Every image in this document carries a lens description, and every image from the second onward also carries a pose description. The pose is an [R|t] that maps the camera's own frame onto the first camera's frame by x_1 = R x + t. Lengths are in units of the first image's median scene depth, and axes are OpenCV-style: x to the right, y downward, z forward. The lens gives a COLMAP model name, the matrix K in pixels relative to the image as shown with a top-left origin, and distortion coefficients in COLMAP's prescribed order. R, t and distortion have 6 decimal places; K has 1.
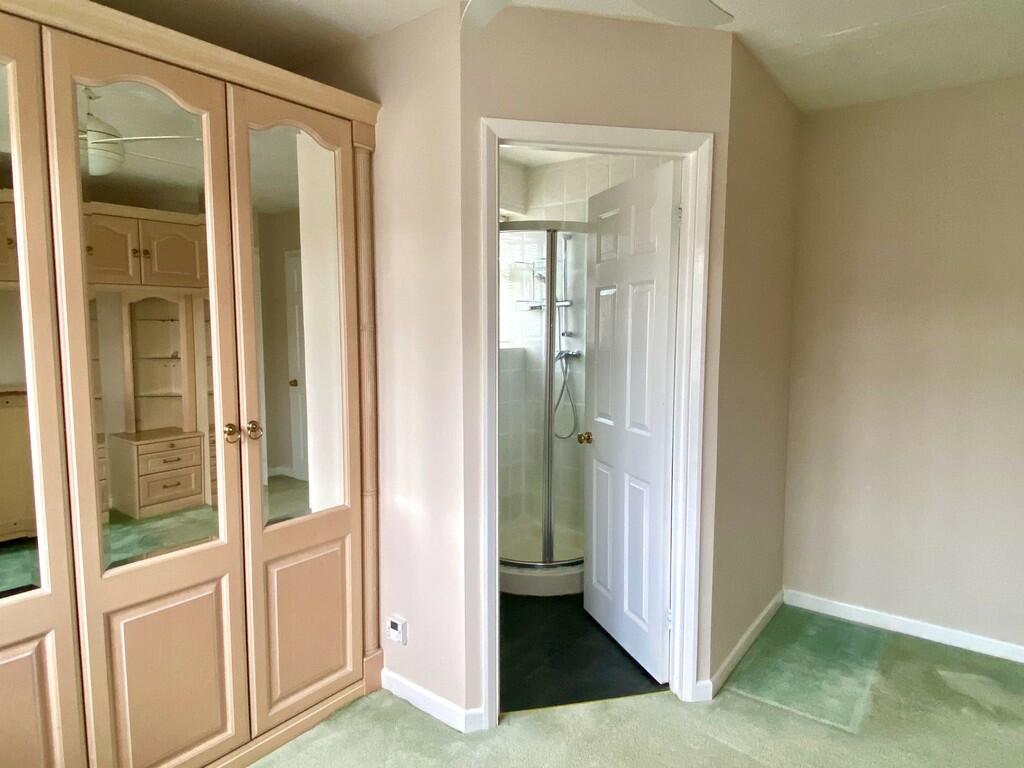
lens RADIAL K [[607.2, 0, 512.0], [0, 607.2, 384.0], [0, 0, 1]] dist [-0.000117, -0.000380]
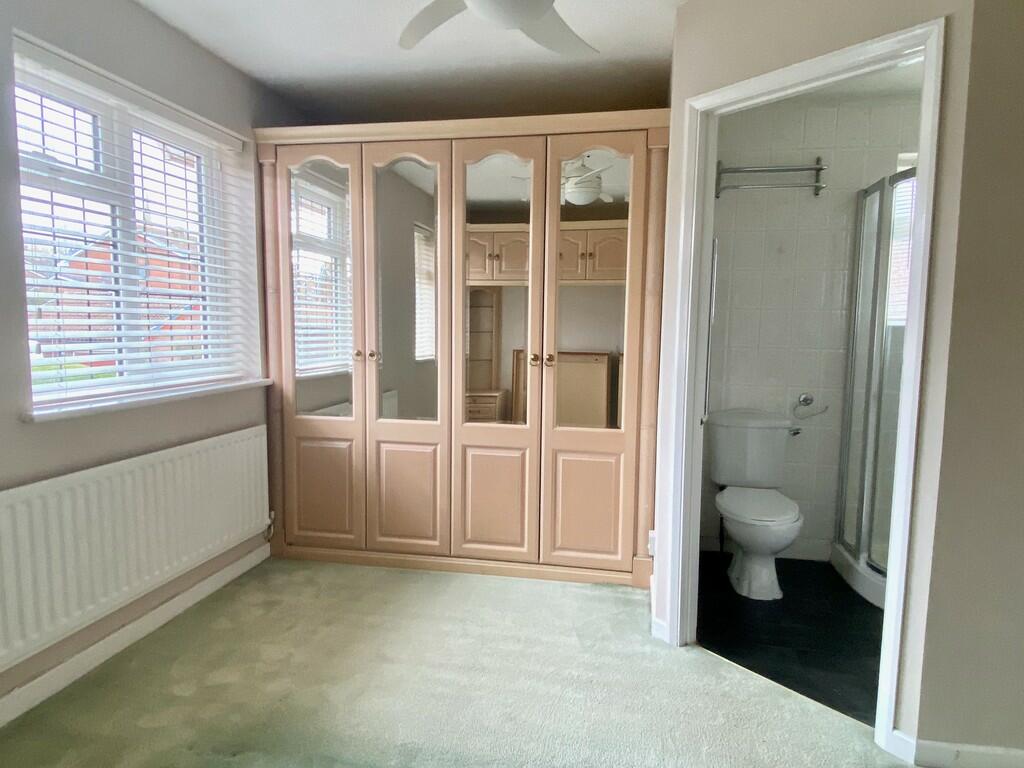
lens RADIAL K [[600.1, 0, 528.4], [0, 600.1, 387.7], [0, 0, 1]] dist [0.066823, -0.000103]
pose [[0.468242, 0.088980, -0.879109, 0.834762], [-0.094499, 0.994253, 0.050302, 0.068599], [0.878532, 0.059521, 0.473960, 0.219940]]
